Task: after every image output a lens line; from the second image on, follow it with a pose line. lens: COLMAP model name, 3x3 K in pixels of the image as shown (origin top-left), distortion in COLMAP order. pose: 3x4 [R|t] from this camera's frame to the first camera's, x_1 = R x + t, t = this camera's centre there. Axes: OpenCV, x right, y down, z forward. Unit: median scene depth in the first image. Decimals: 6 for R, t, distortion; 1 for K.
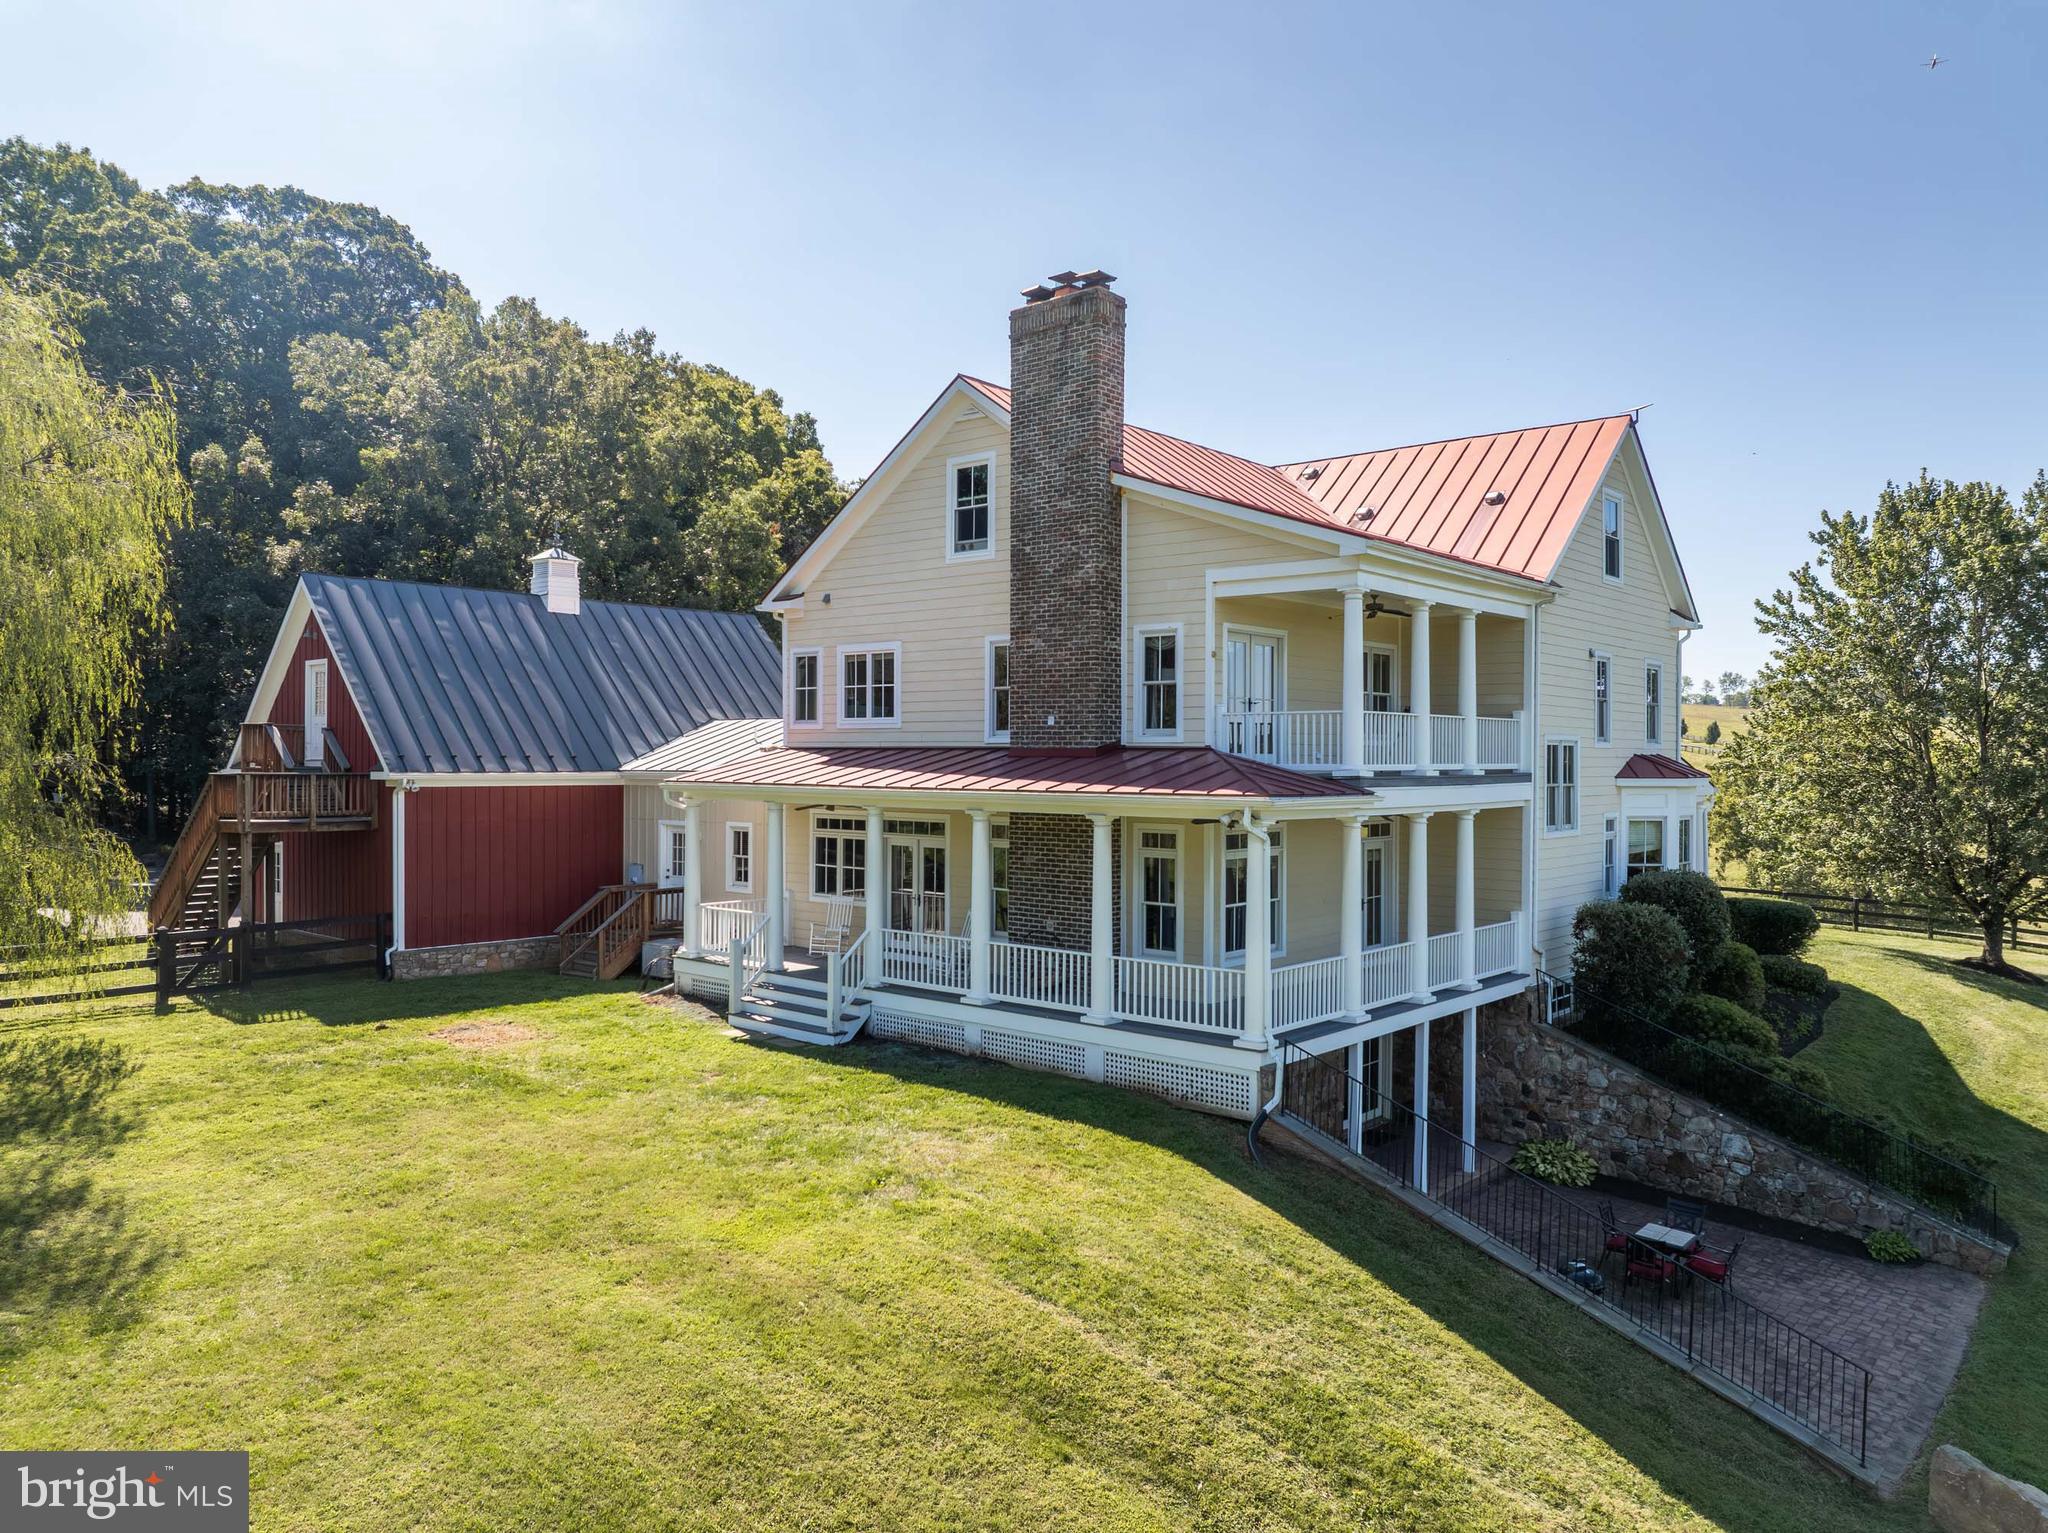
lens RADIAL K [[1512.3, 0, 1024.0], [0, 1512.3, 766.5], [0, 0, 1]] dist [-0.037964, 0.000600]
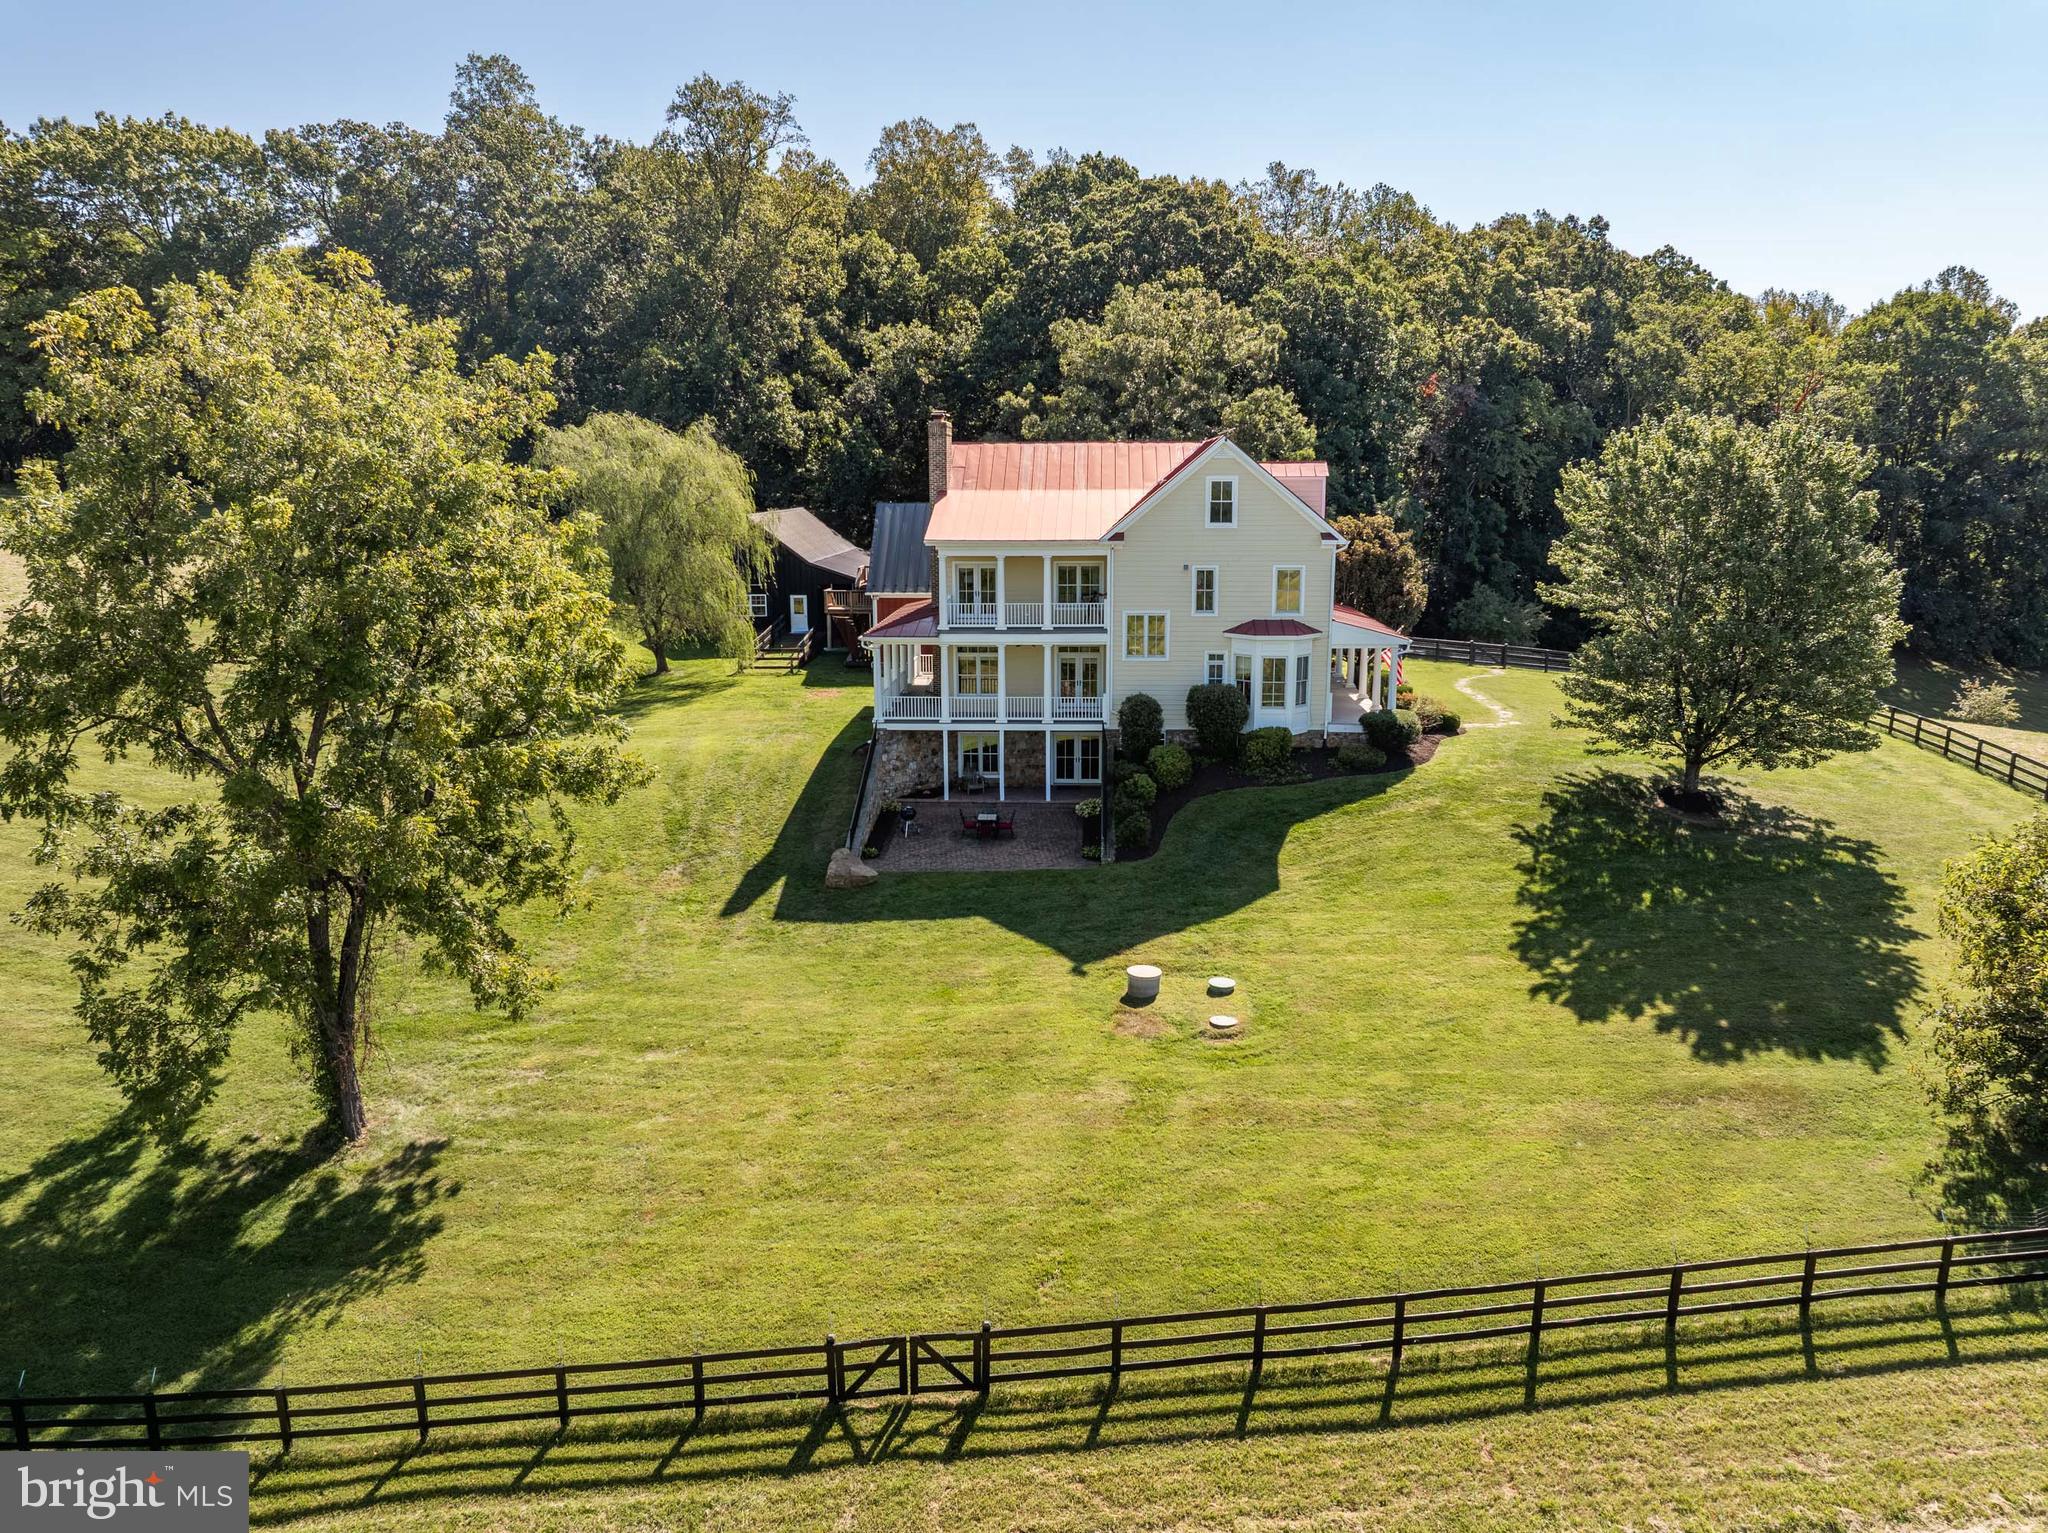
lens RADIAL K [[1512.3, 0, 1024.0], [0, 1512.3, 766.5], [0, 0, 1]] dist [-0.037964, 0.000600]
pose [[0.594685, 0.146986, -0.790408, 2.072870], [0.004775, 0.982482, 0.186297, -0.212003], [0.803945, -0.114562, 0.583565, -0.373878]]
